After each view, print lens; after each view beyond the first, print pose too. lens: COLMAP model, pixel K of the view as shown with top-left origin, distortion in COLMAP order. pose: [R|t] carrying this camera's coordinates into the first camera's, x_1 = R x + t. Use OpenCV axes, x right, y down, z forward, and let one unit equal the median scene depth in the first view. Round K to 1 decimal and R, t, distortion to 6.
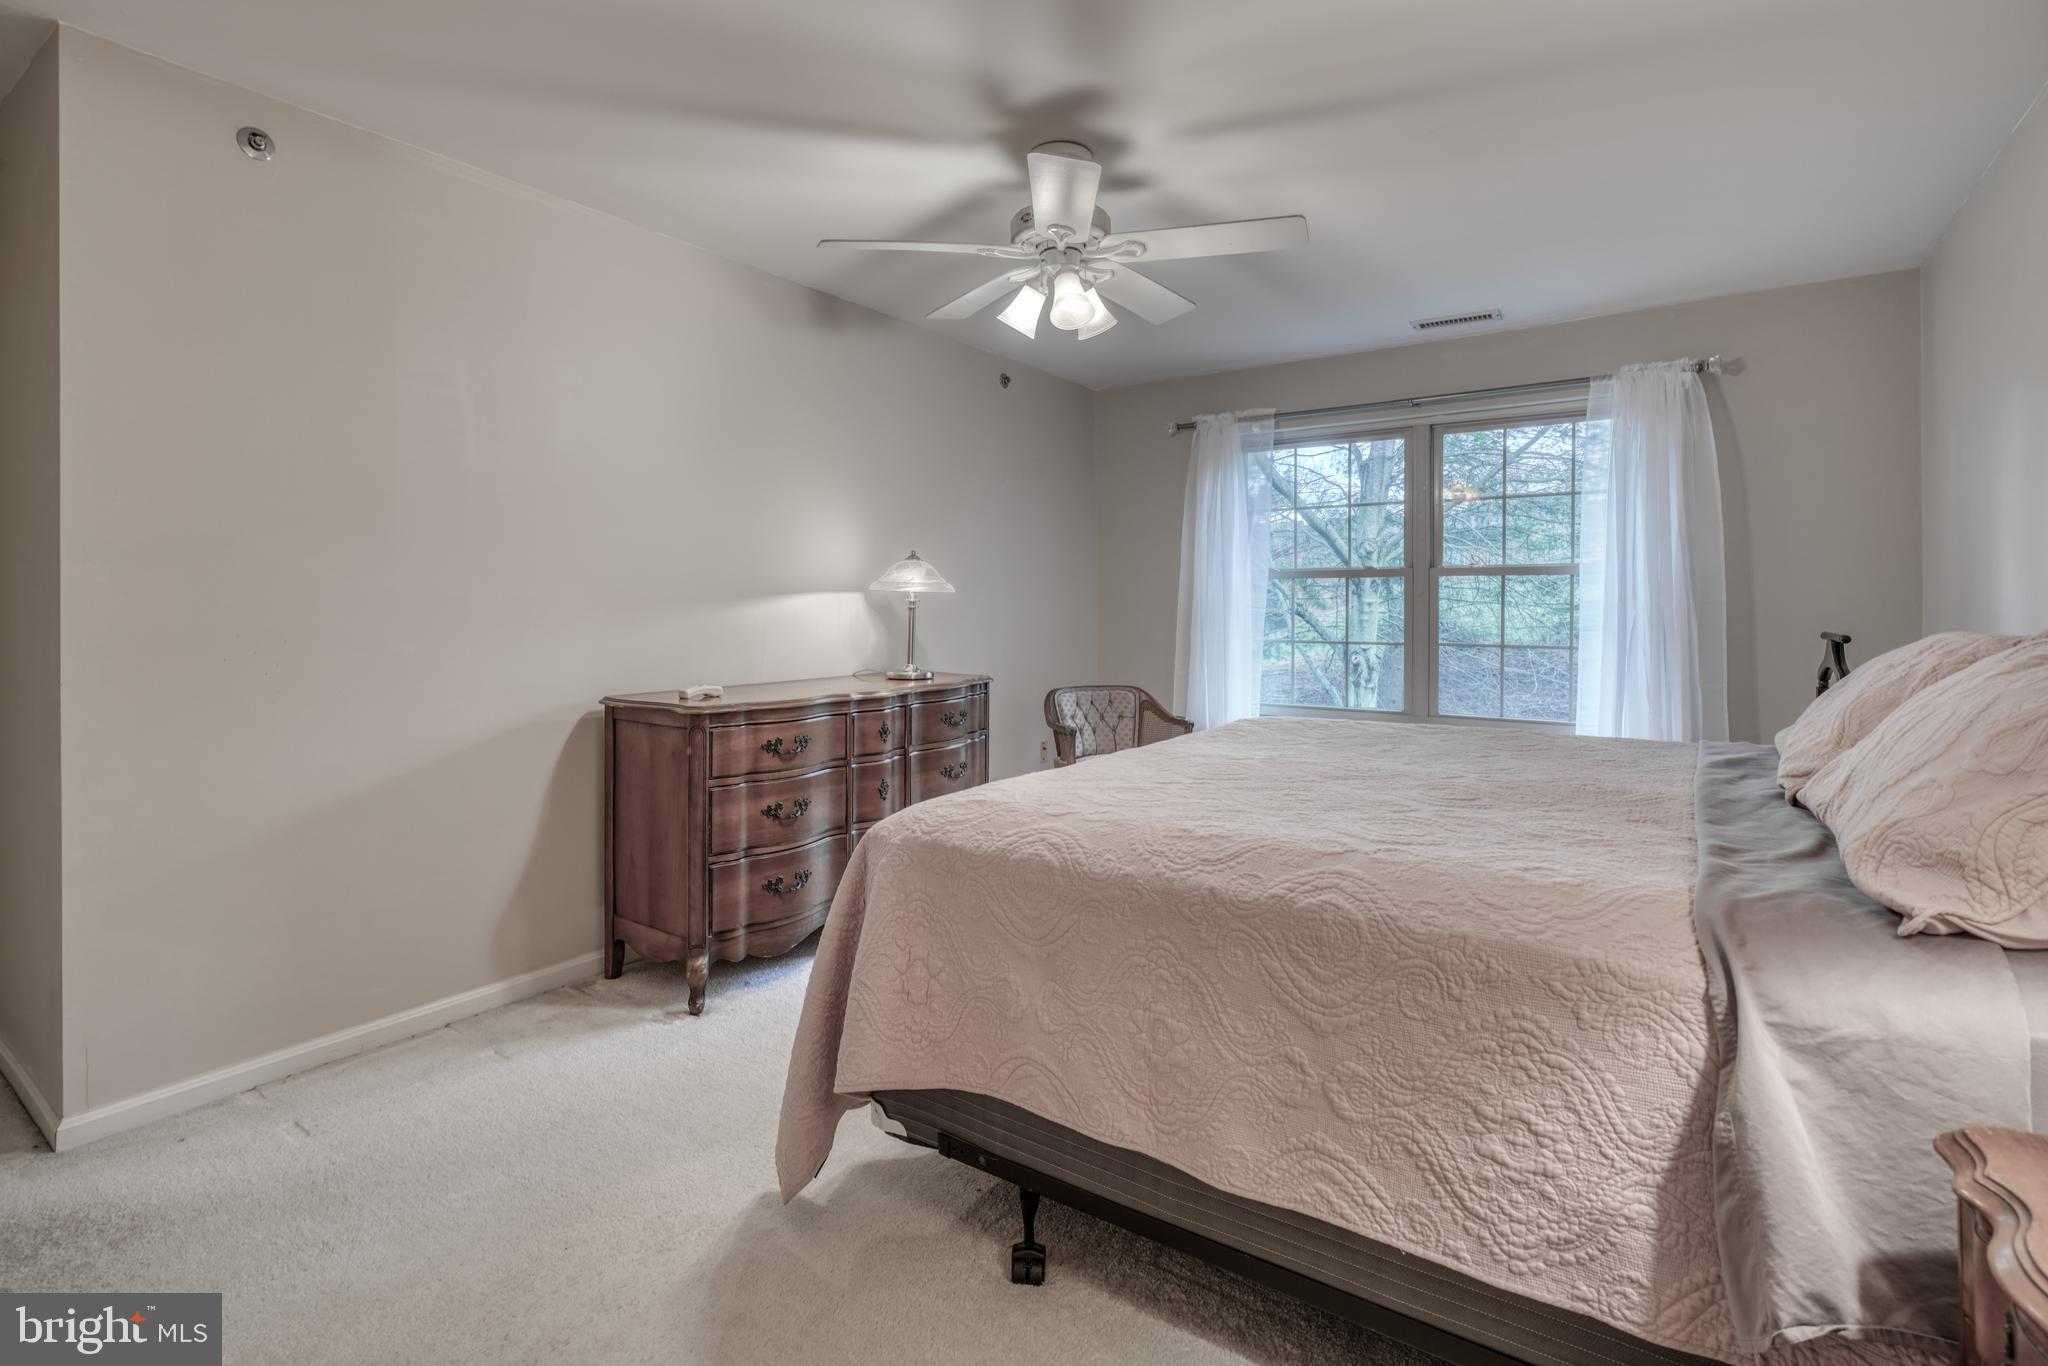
lens RADIAL K [[956.1, 0, 1023.1], [0, 956.1, 607.6], [0, 0, 1]] dist [-0.001172, 0.000245]
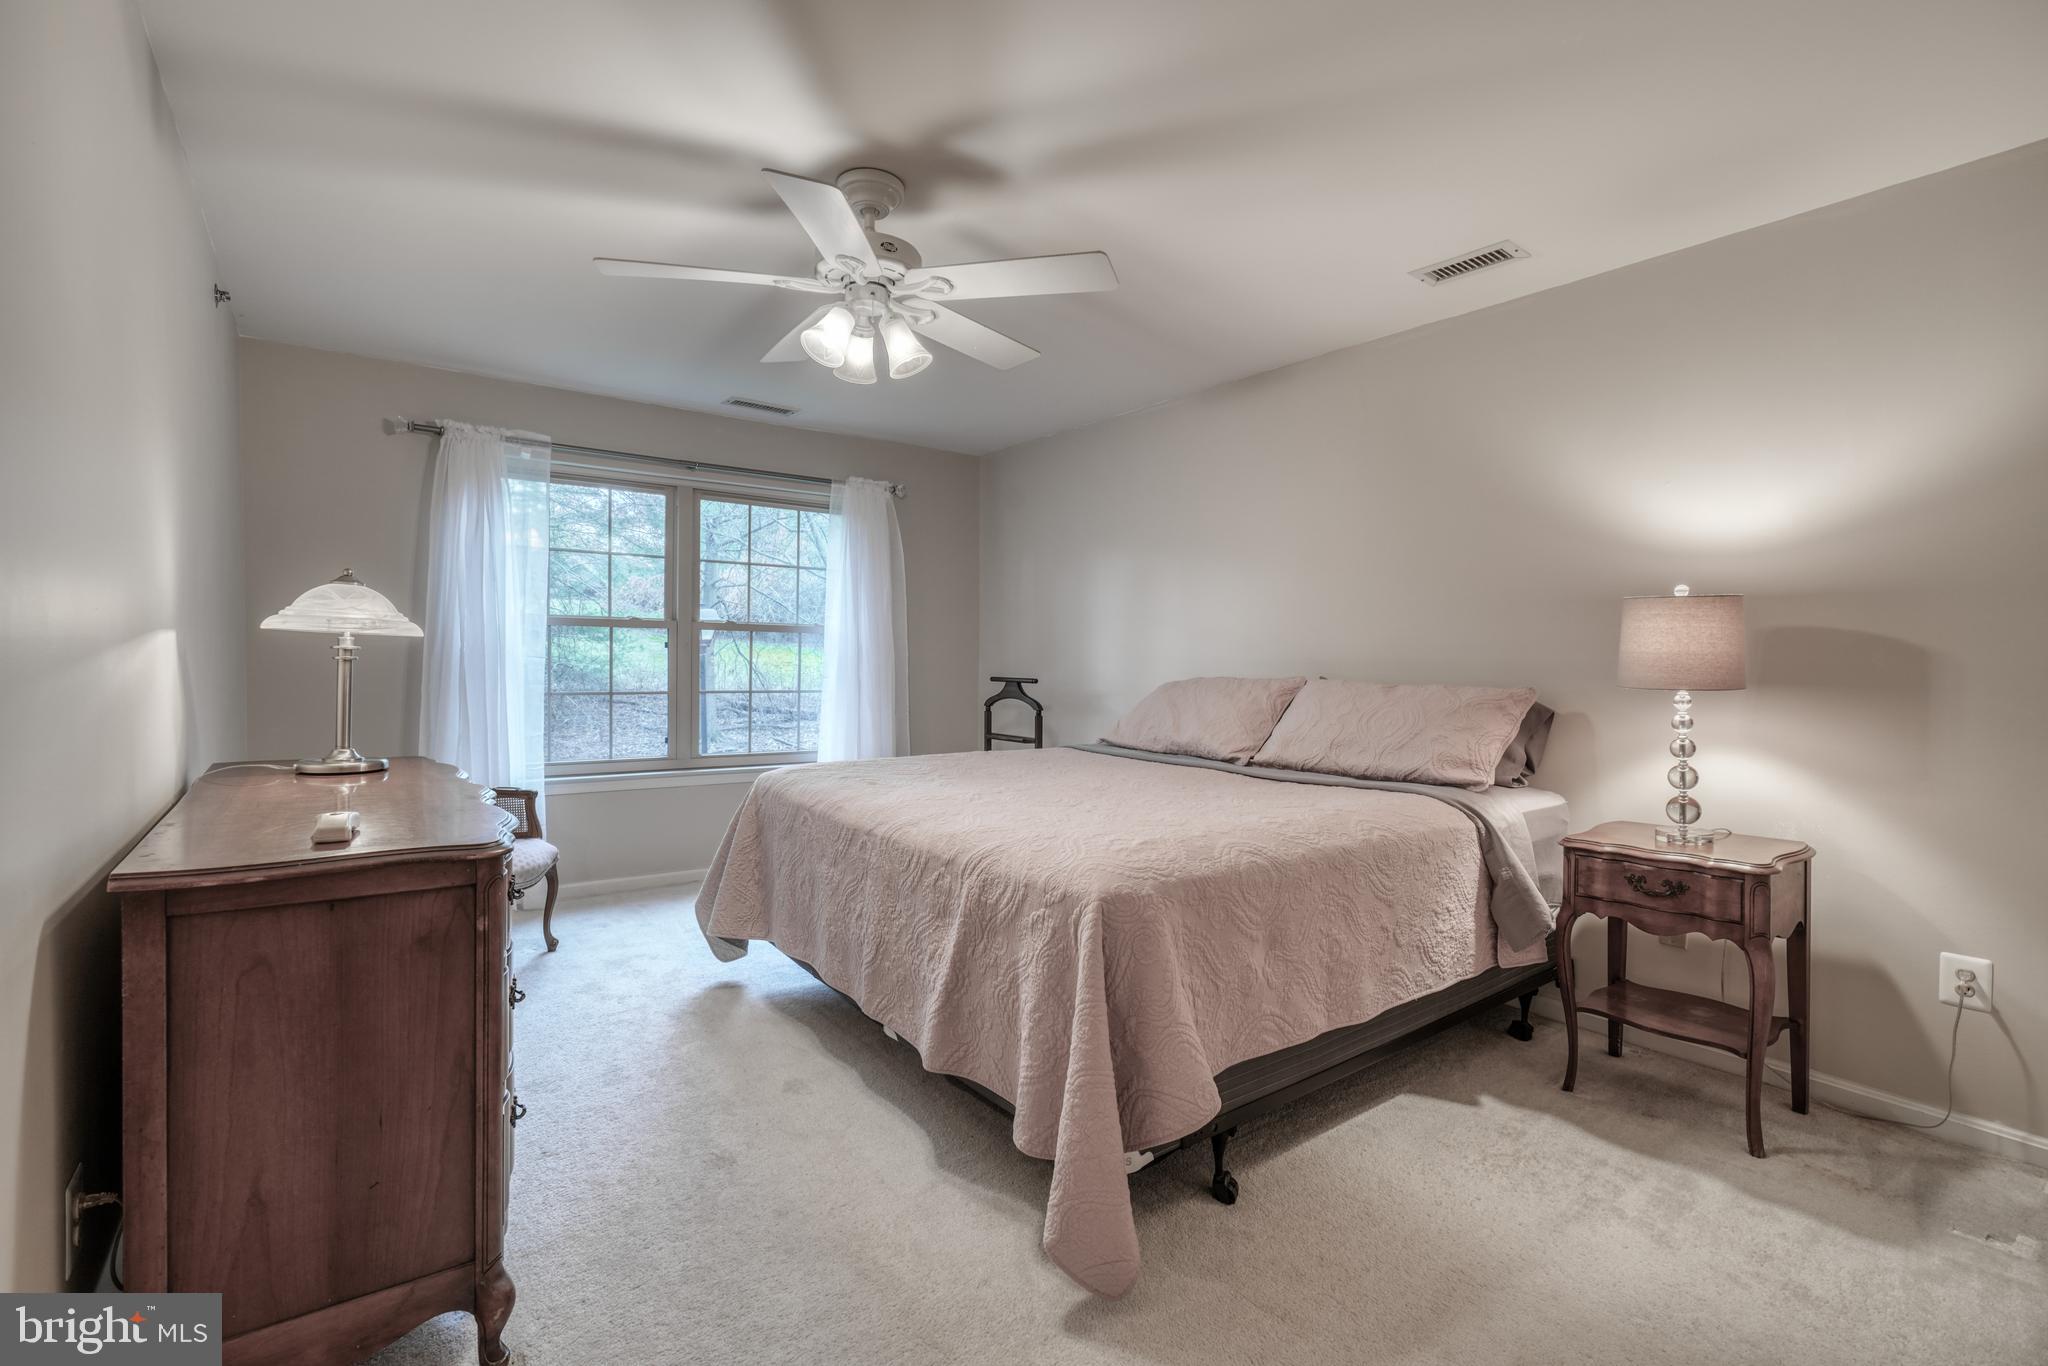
lens RADIAL K [[924.0, 0, 1013.0], [0, 924.0, 681.4], [0, 0, 1]] dist [-0.008716, 0.002116]
pose [[0.329197, -0.022077, 0.944003, -0.523099], [-0.009115, 0.999606, 0.026556, -0.005893], [-0.944217, -0.017346, 0.328866, 0.373618]]
